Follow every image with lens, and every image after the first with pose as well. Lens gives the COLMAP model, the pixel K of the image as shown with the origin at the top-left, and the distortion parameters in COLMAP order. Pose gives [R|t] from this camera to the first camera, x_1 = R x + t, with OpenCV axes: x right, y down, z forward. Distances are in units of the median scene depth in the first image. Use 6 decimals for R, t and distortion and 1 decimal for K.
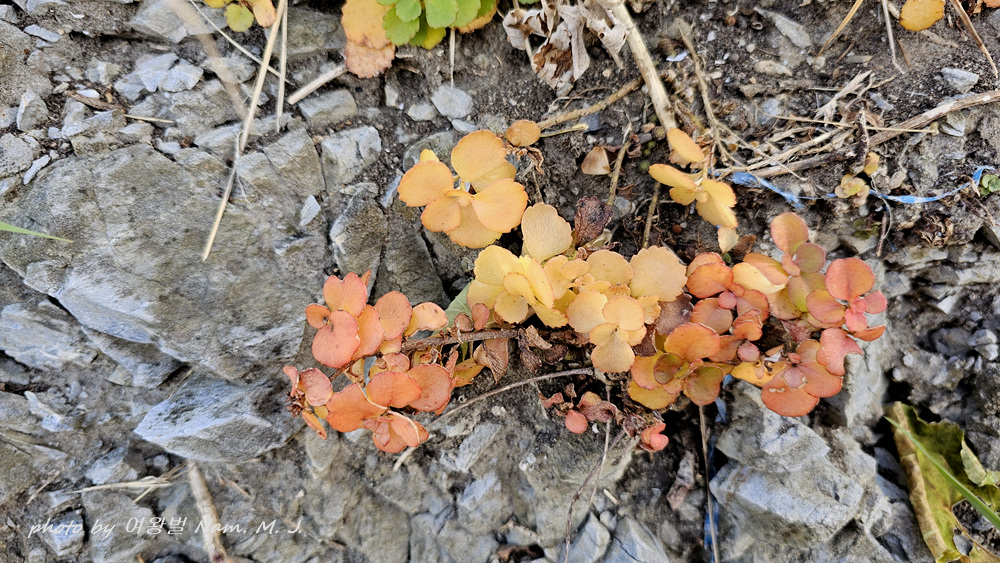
lens RADIAL K [[707.8, 0, 497.8], [0, 707.8, 279.6], [0, 0, 1]] dist [-0.051975, 0.004989]
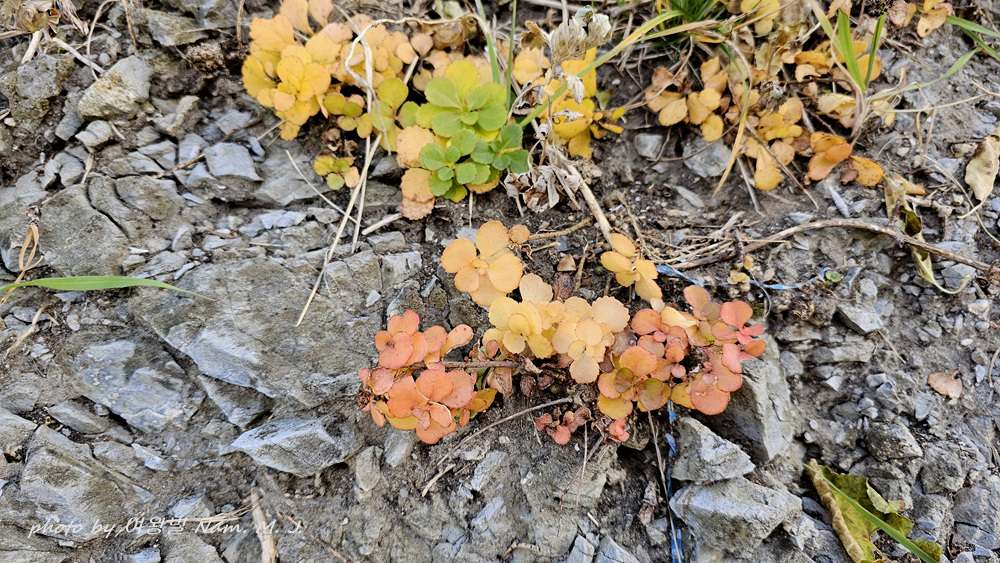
lens RADIAL K [[707.8, 0, 501.1], [0, 707.8, 284.1], [0, 0, 1]] dist [-0.051975, 0.004989]
pose [[0.999524, -0.000531, 0.030848, -0.046021], [0.013297, 0.909645, -0.415175, 0.474410], [-0.027841, 0.415387, 0.909219, -0.336909]]
